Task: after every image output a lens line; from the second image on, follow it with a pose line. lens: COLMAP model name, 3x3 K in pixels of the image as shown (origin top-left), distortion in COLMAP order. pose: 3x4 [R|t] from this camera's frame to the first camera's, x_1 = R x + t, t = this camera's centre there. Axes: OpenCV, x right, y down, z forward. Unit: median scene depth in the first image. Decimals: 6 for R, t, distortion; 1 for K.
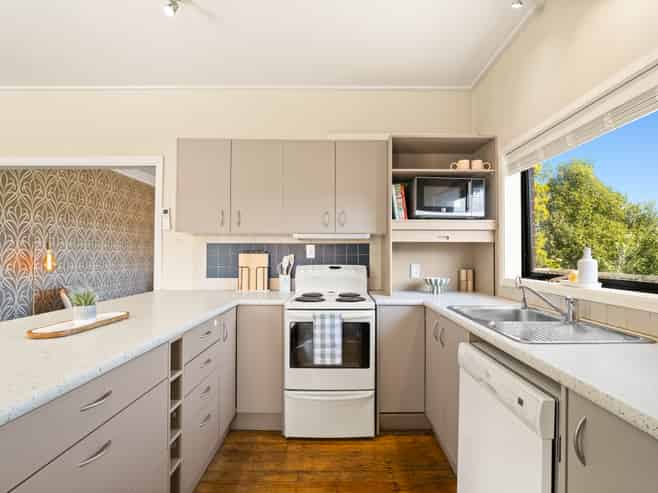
lens RADIAL K [[330.2, 0, 329.0], [0, 330.2, 246.5], [0, 0, 1]] dist [0.000374, 0.000104]
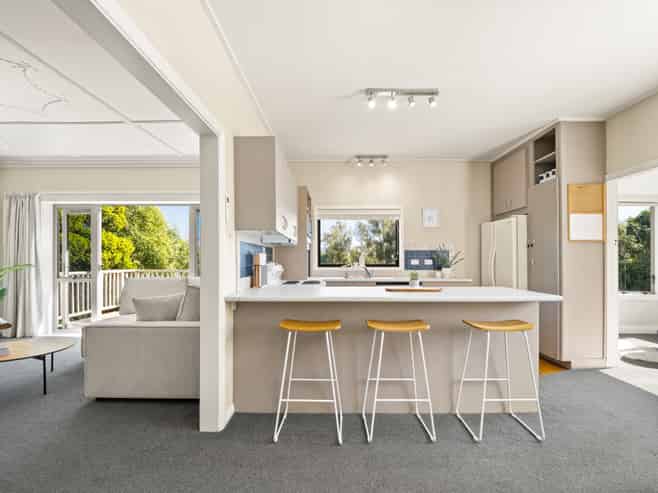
lens RADIAL K [[325.2, 0, 330.6], [0, 325.2, 264.0], [0, 0, 1]] dist [-0.032826, 0.000022]
pose [[0.011460, -0.010345, 0.999881, -1.450115], [-0.022655, 0.999687, 0.010602, 0.045369], [-0.999678, -0.022774, 0.011222, 0.828067]]
